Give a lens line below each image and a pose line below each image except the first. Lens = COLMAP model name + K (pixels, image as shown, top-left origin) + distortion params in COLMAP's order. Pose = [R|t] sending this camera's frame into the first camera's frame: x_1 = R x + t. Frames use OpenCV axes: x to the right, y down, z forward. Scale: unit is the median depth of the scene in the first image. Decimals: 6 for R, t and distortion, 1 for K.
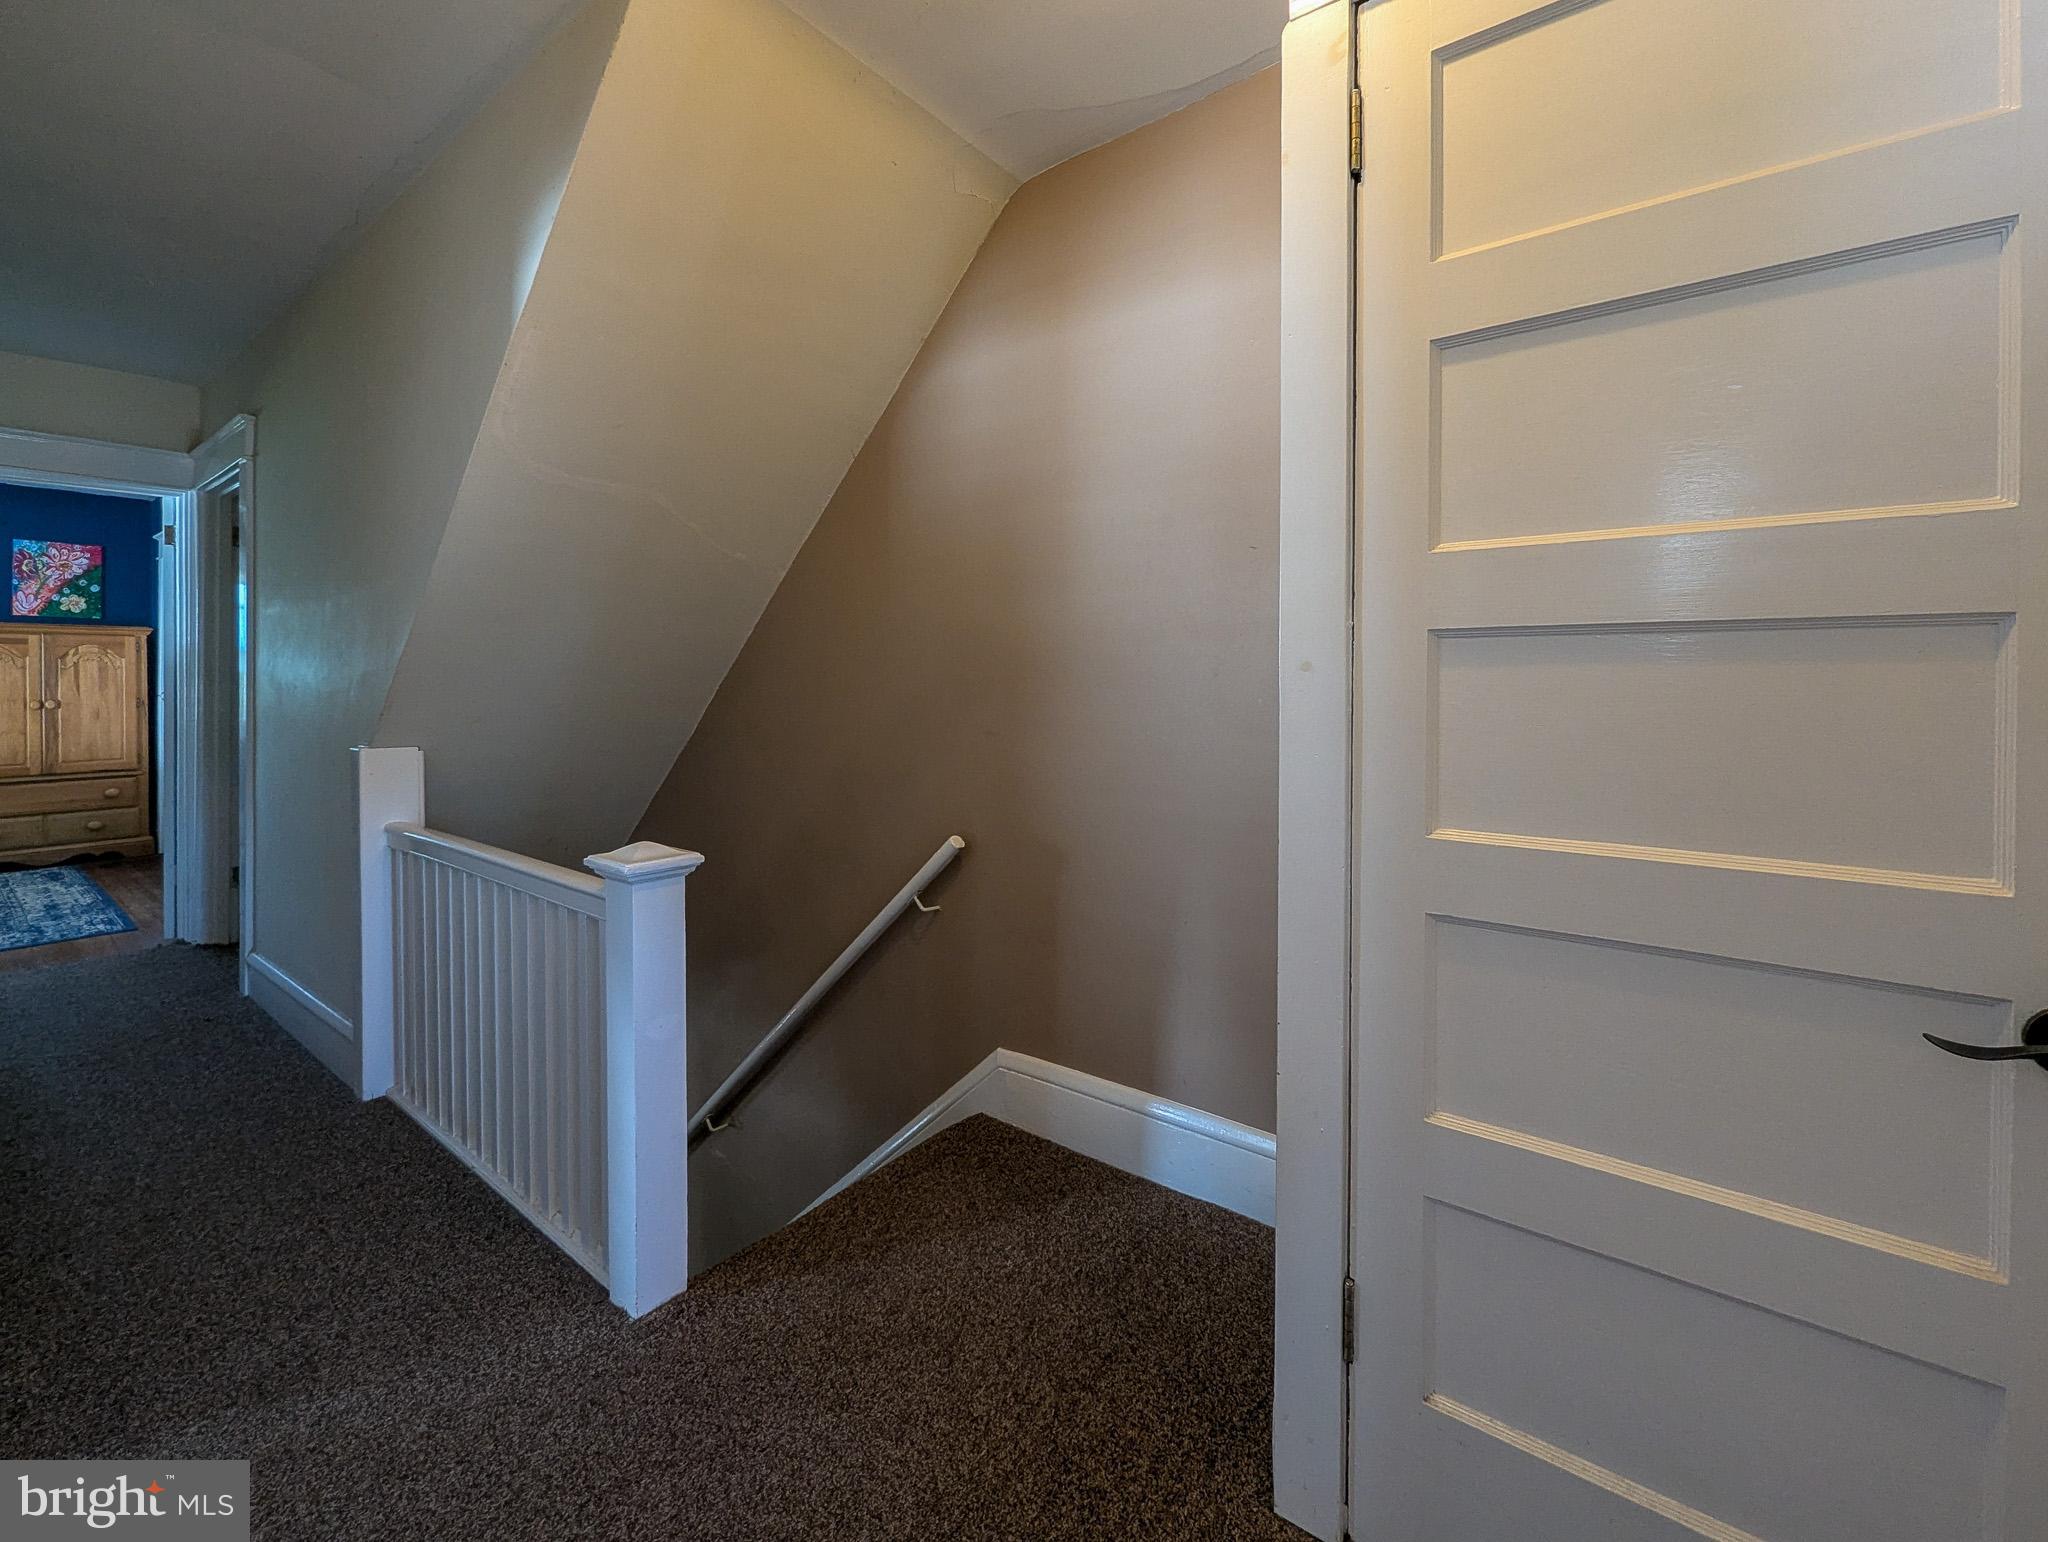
lens RADIAL K [[886.7, 0, 1019.9], [0, 886.7, 687.8], [0, 0, 1]] dist [0.002577, -0.000864]
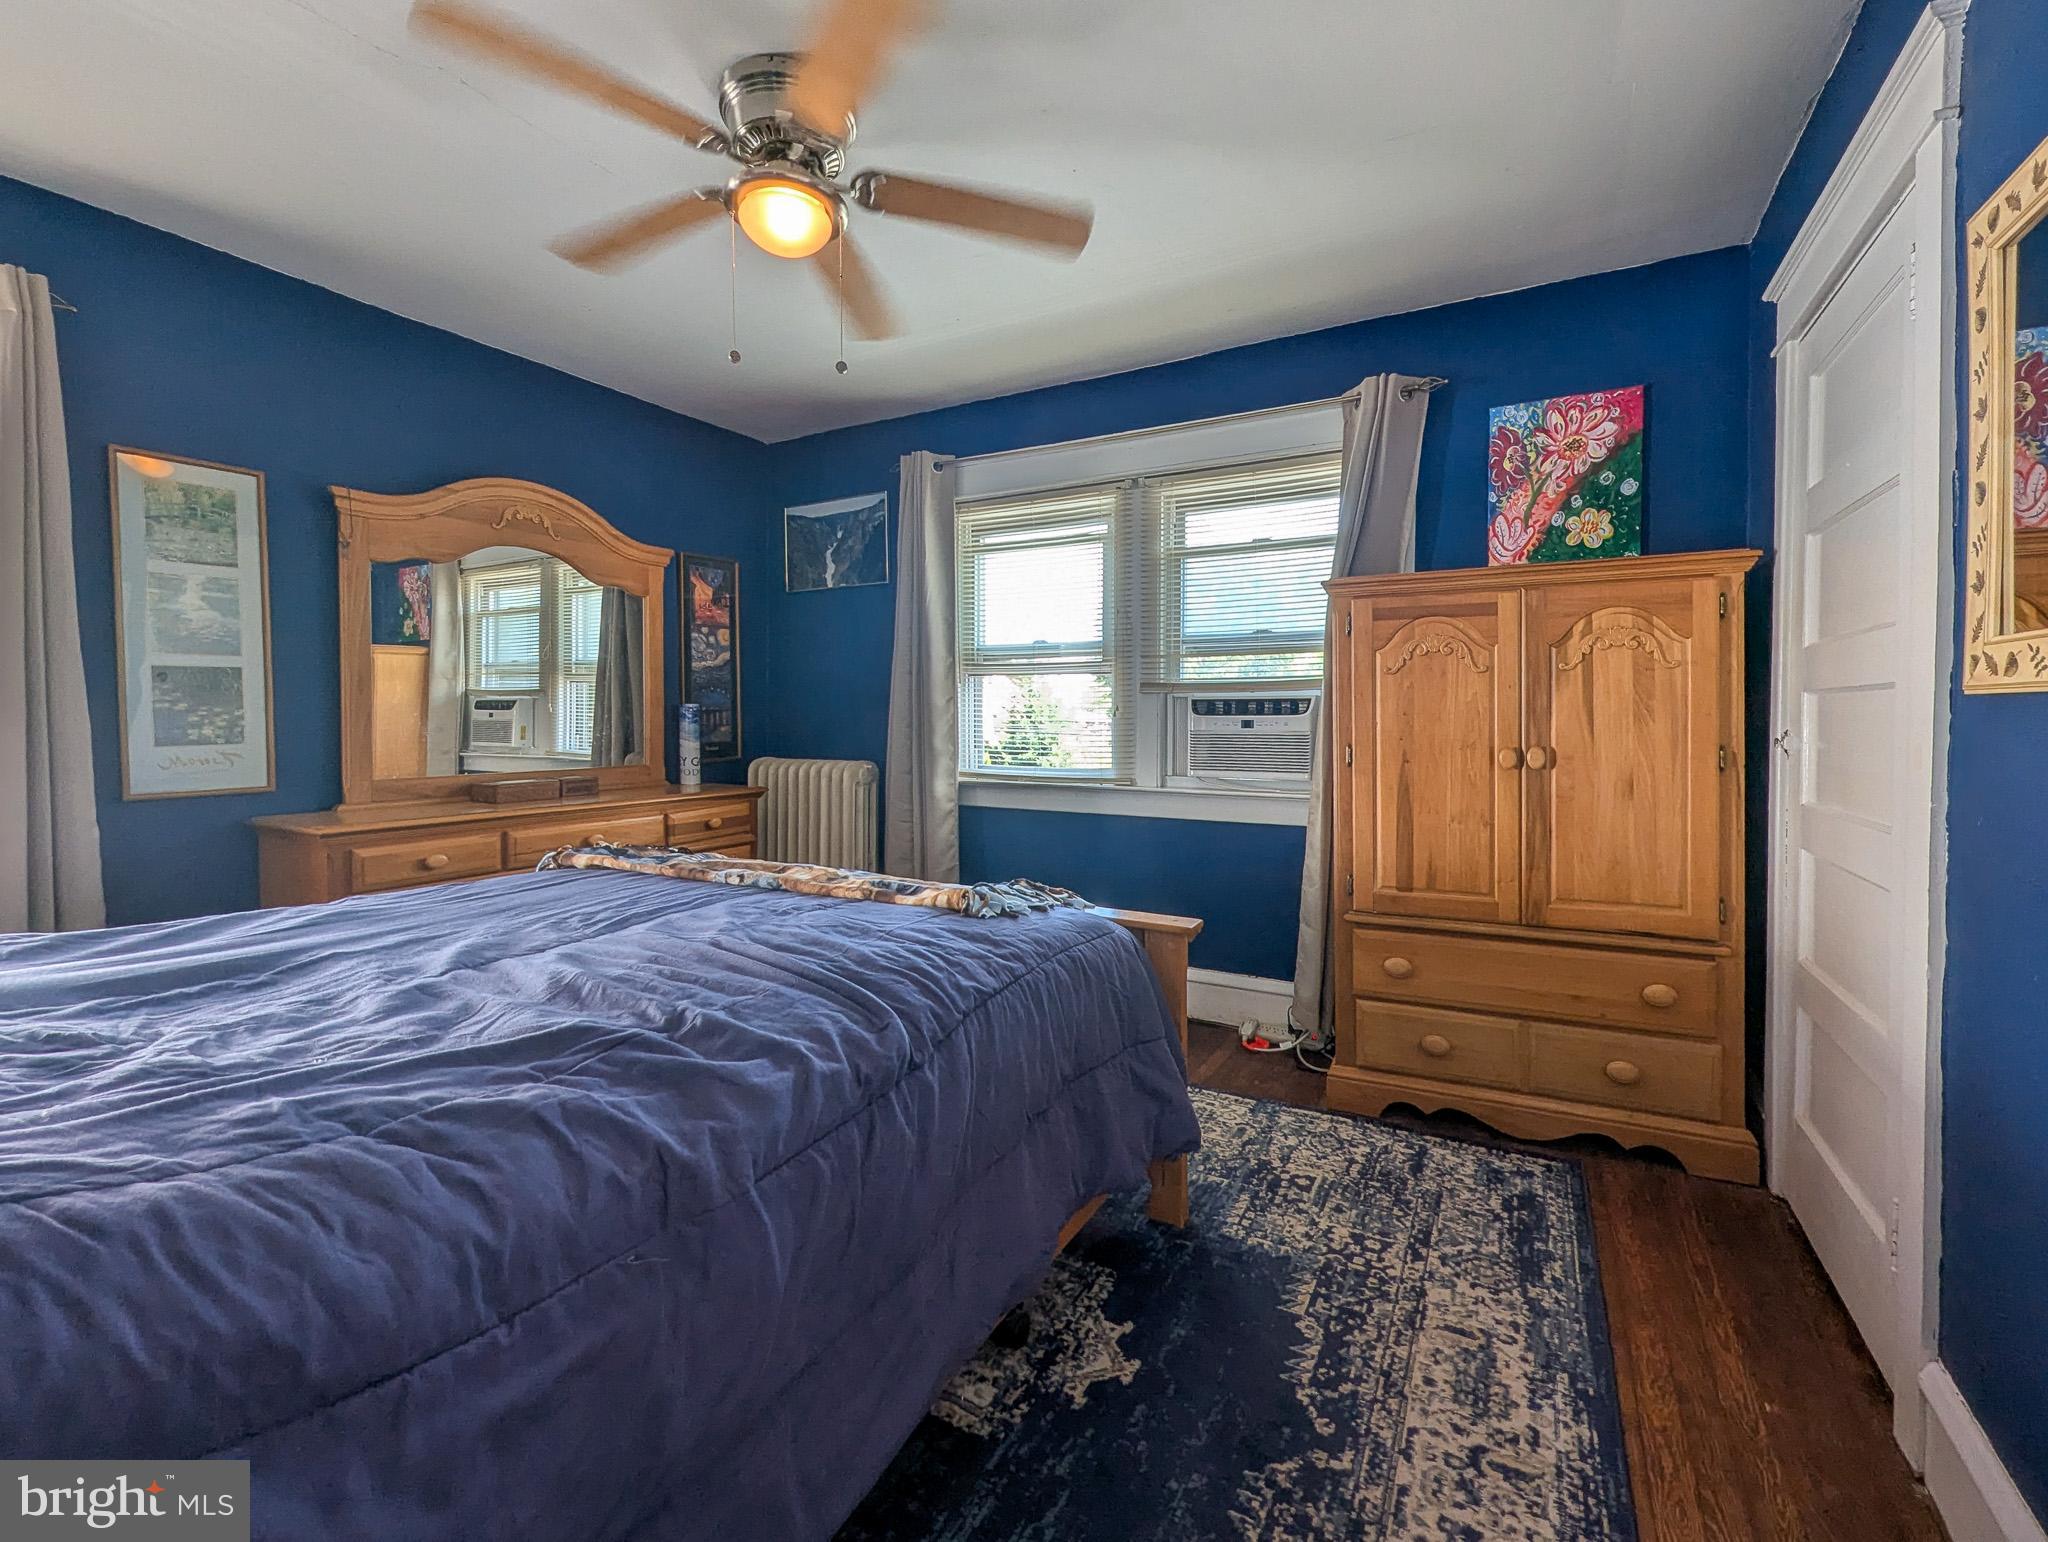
lens RADIAL K [[886.7, 0, 1065.6], [0, 886.7, 723.3], [0, 0, 1]] dist [0.002577, -0.000864]
pose [[0.191789, 0.007721, -0.981406, -0.692569], [-0.004587, 0.999965, 0.006970, 0.000743], [0.981425, 0.003165, 0.191818, 0.671061]]
